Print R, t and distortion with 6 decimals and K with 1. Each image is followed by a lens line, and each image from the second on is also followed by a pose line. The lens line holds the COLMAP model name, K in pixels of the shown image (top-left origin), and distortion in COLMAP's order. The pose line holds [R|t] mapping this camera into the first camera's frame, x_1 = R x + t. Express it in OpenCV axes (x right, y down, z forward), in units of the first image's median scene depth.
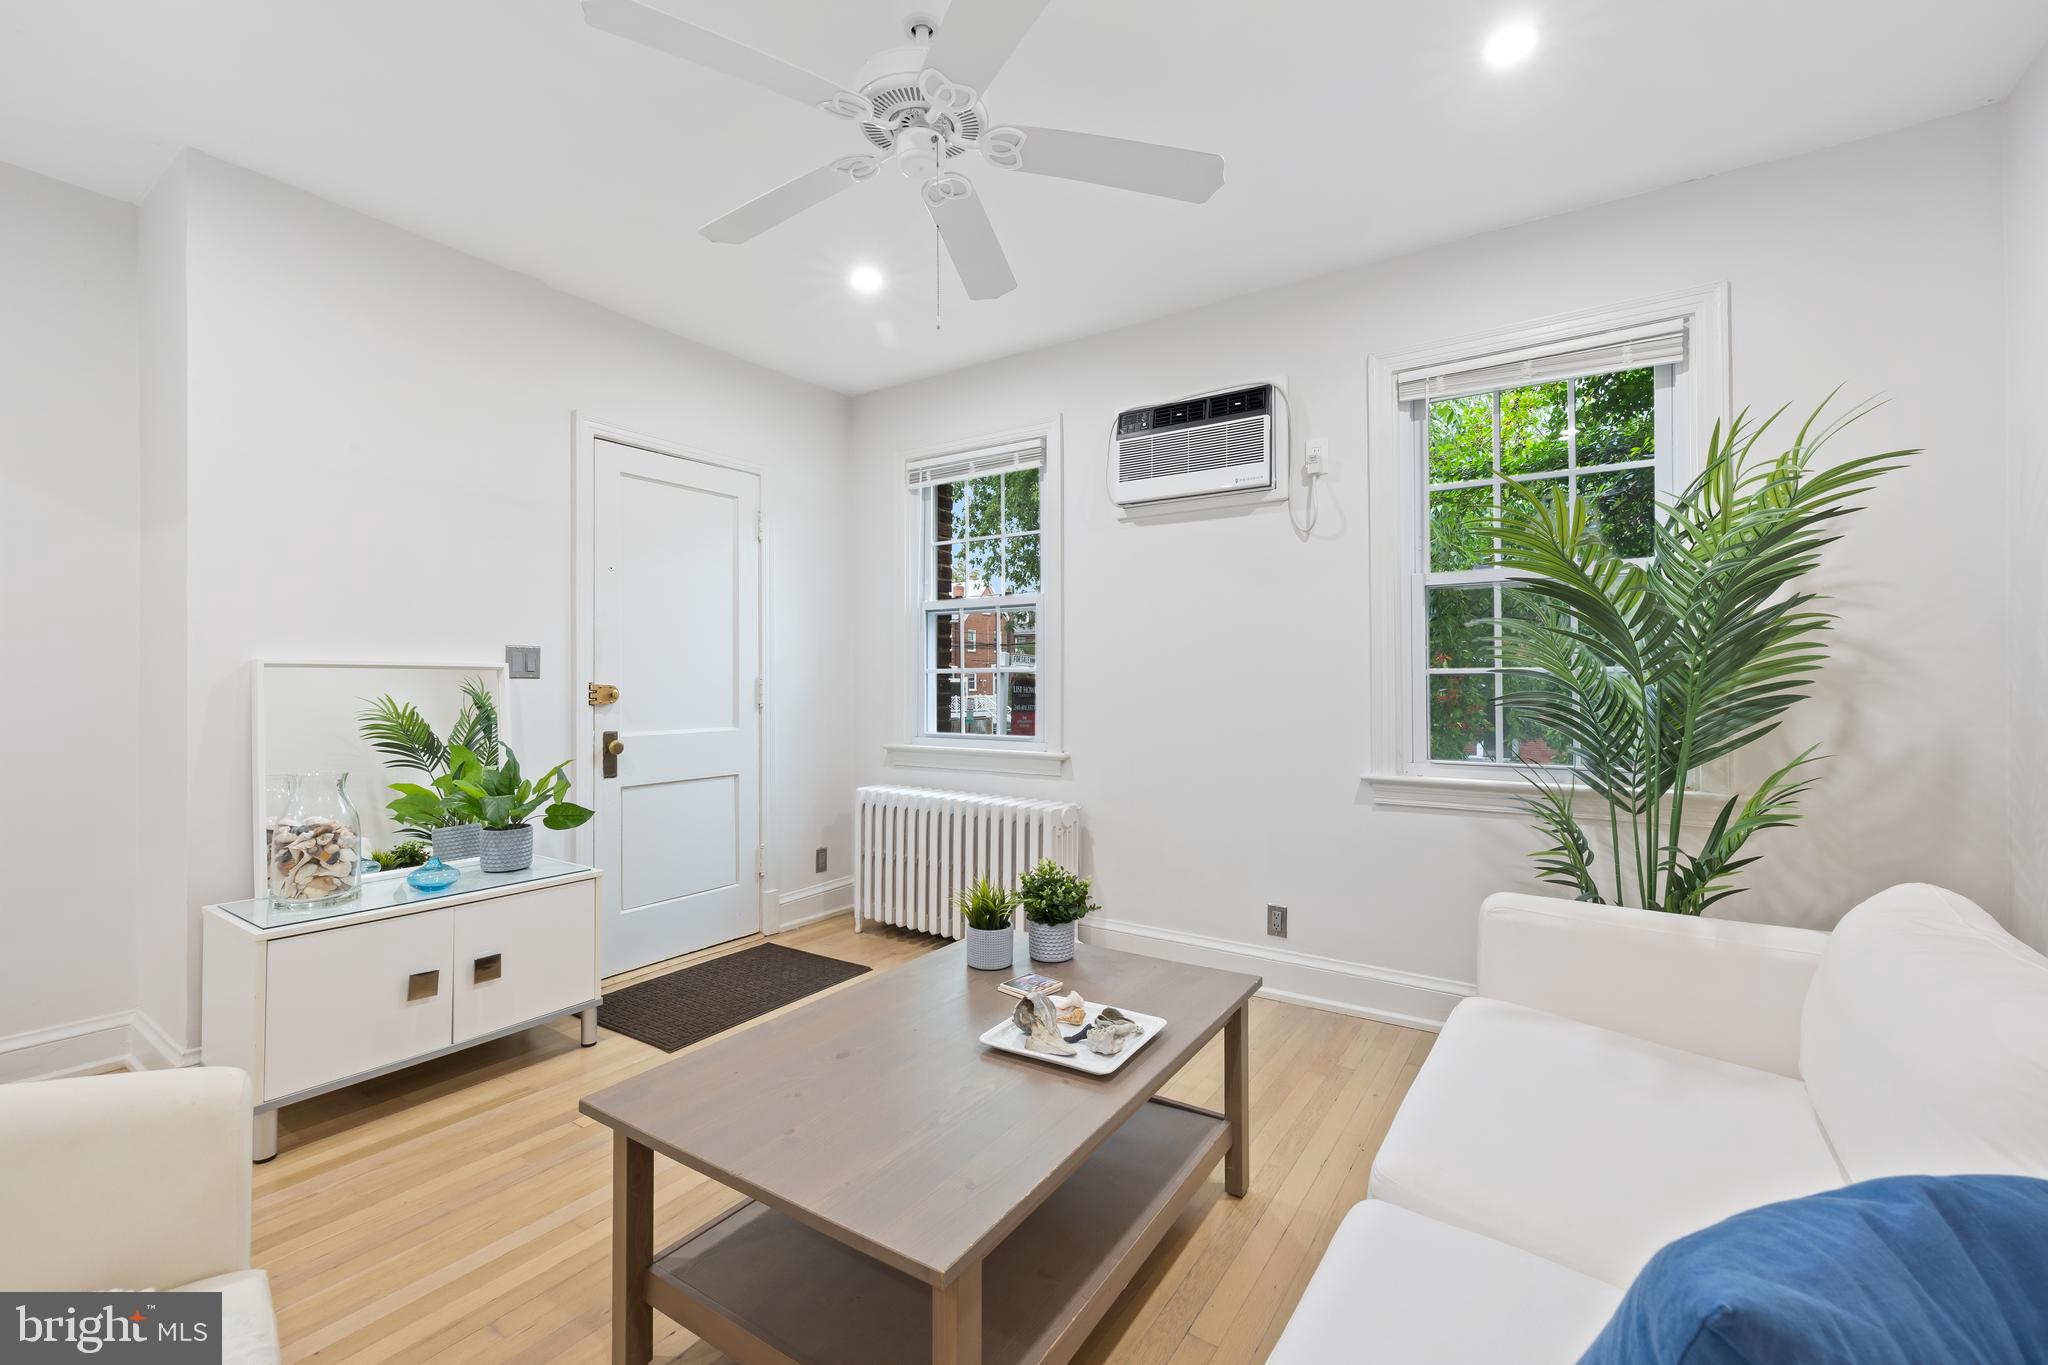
lens RADIAL K [[868.5, 0, 1012.1], [0, 868.5, 677.1], [0, 0, 1]] dist [0.003076, 0.000473]
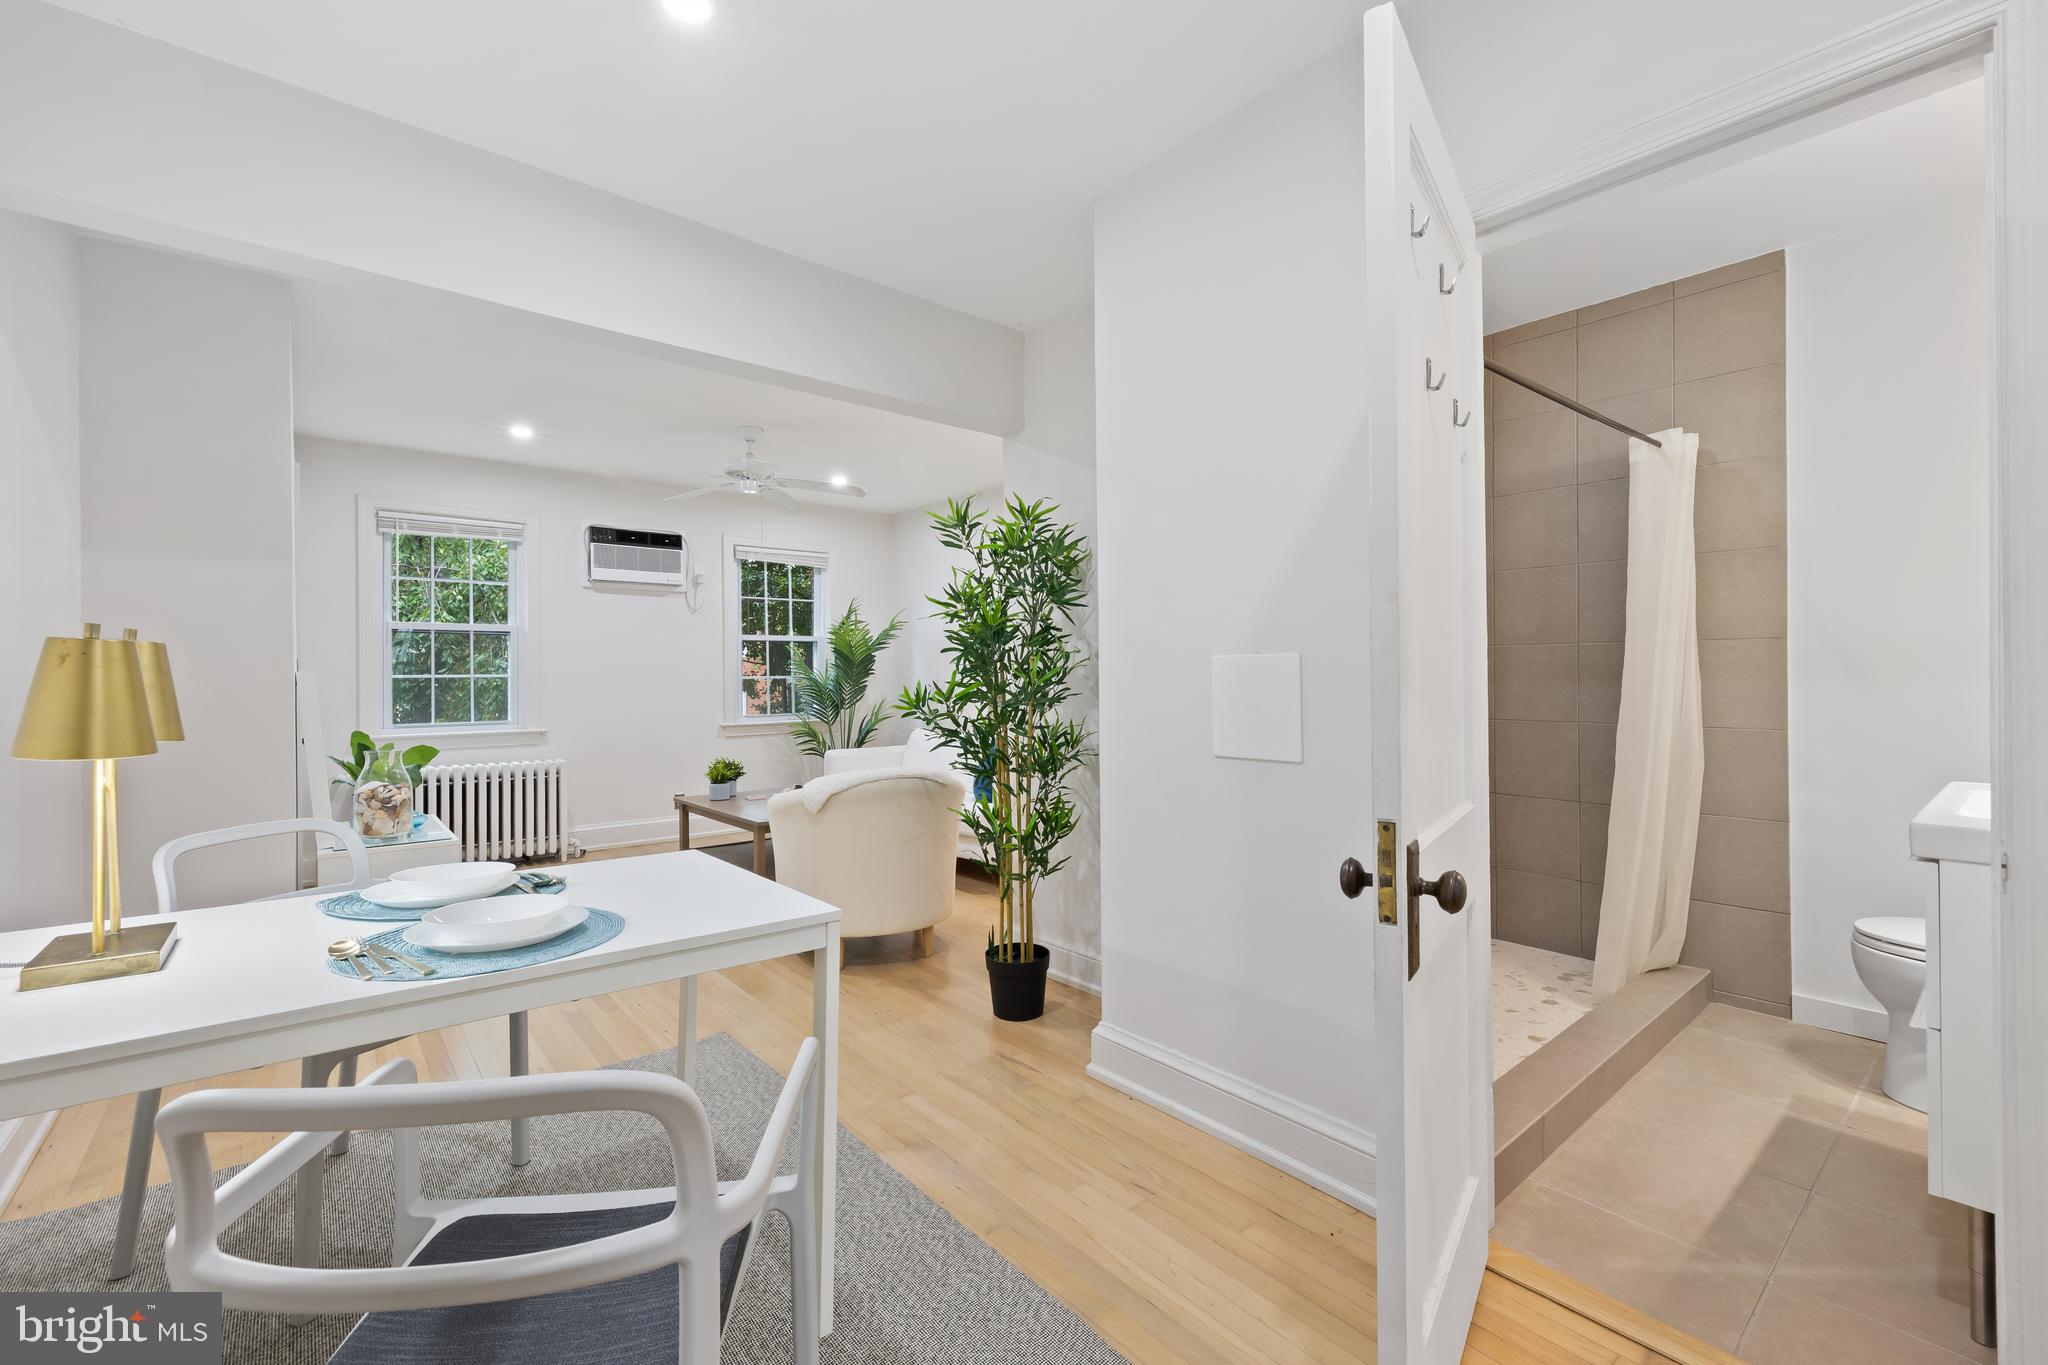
lens RADIAL K [[868.5, 0, 1012.1], [0, 868.5, 677.1], [0, 0, 1]] dist [0.003076, 0.000473]
pose [[0.291703, -0.000089, 0.956509, -1.376208], [0.000661, 1.000000, -0.000108, -0.006138], [-0.956509, 0.000664, 0.291703, -0.319692]]
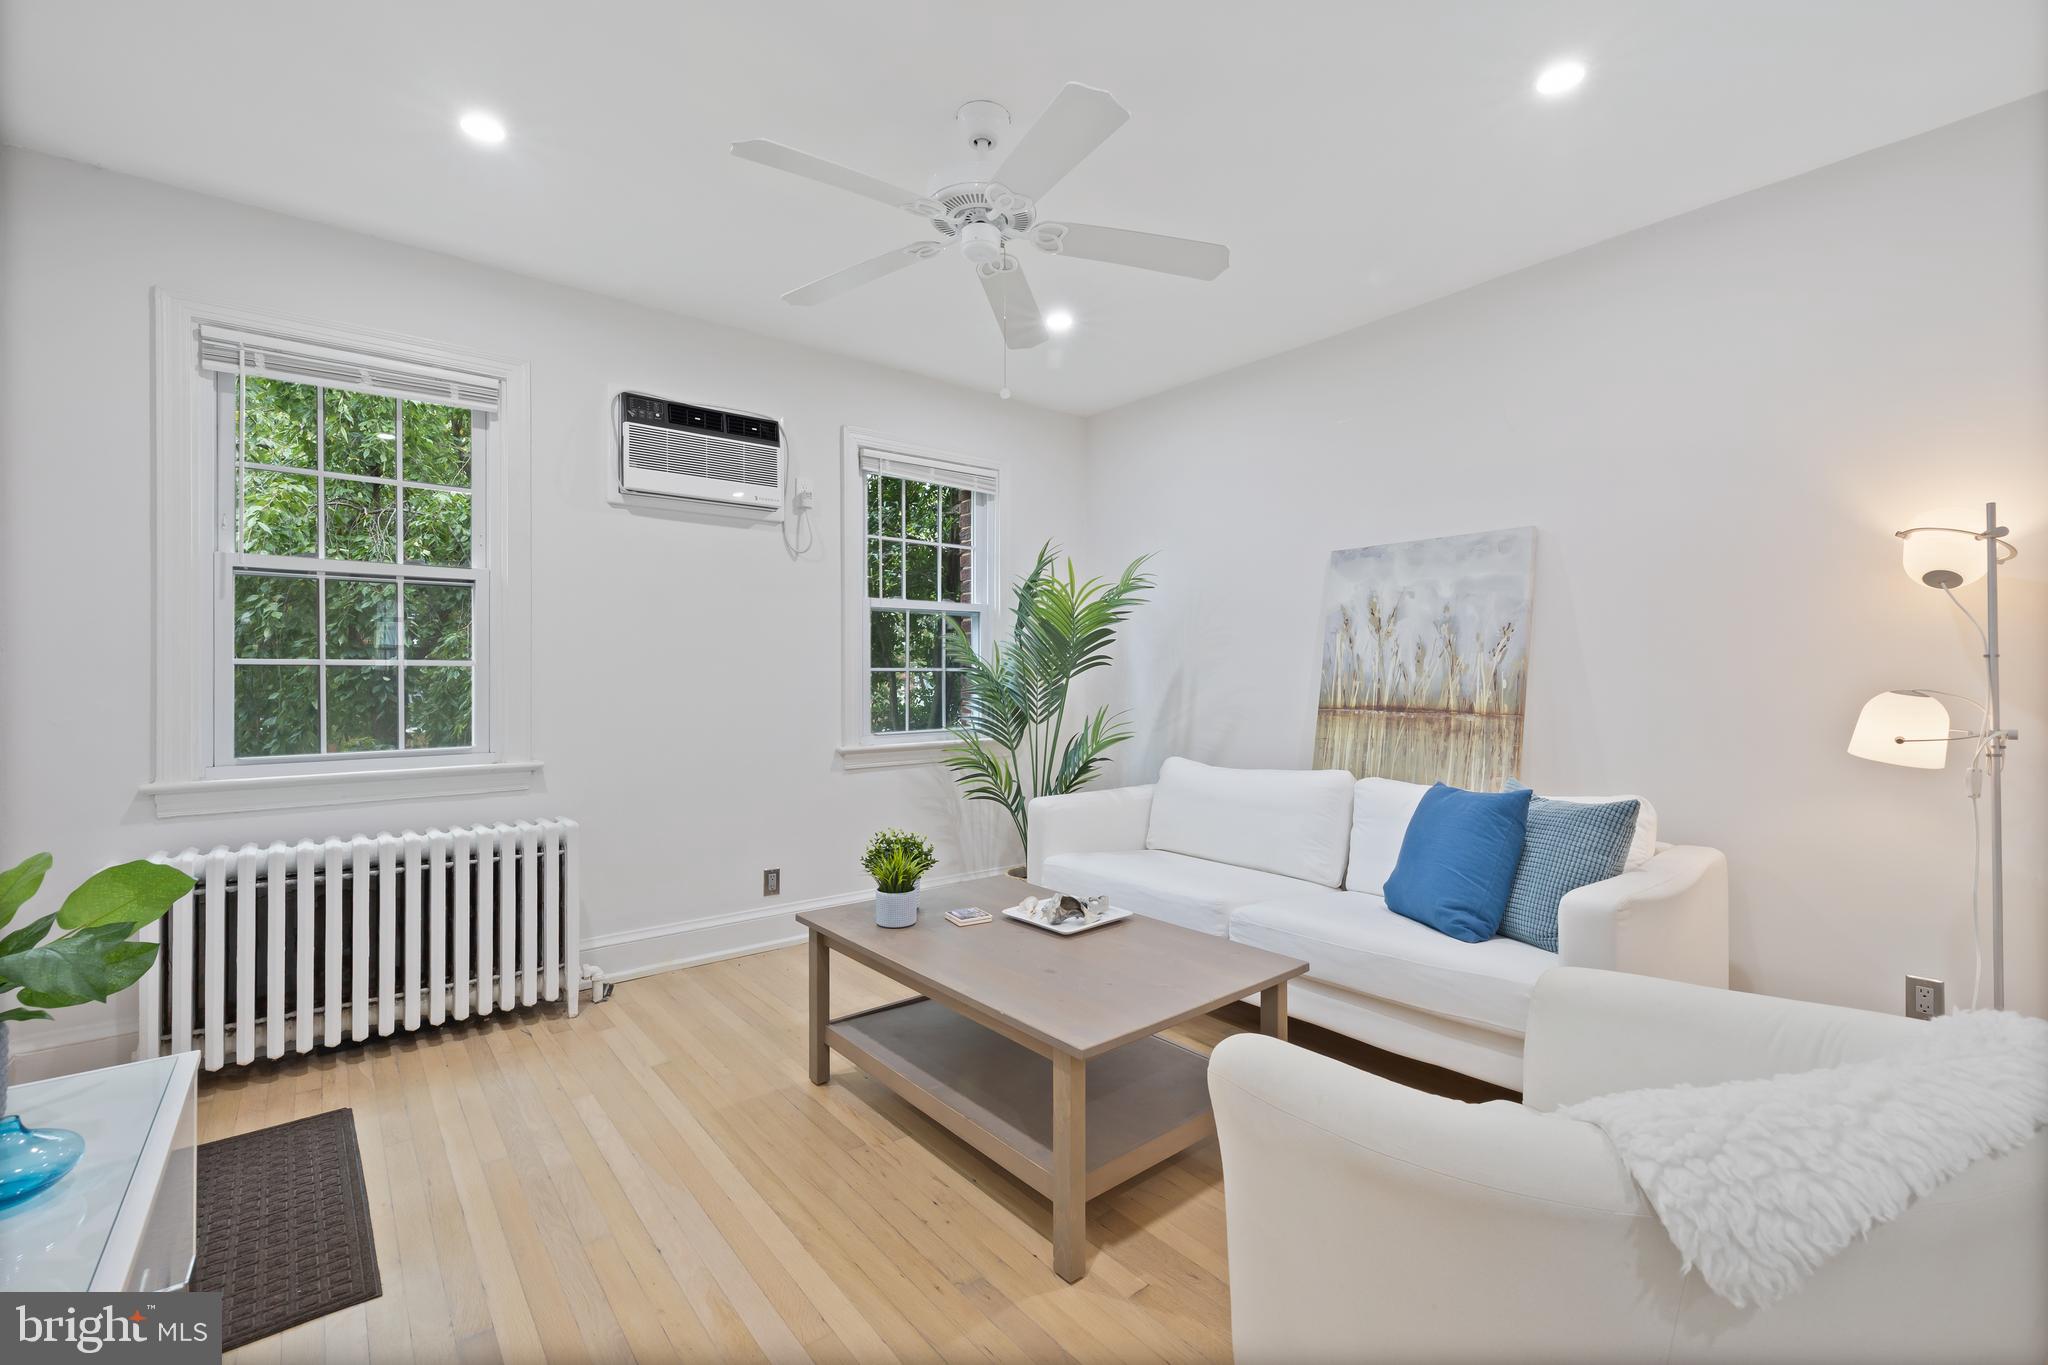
lens RADIAL K [[846.1, 0, 997.7], [0, 846.1, 675.1], [0, 0, 1]] dist [-0.000309, -0.000114]
pose [[0.309526, -0.001482, 0.950890, -0.671809], [-0.004746, 0.999984, 0.003103, -0.002208], [-0.950879, -0.005474, 0.309514, 0.355659]]
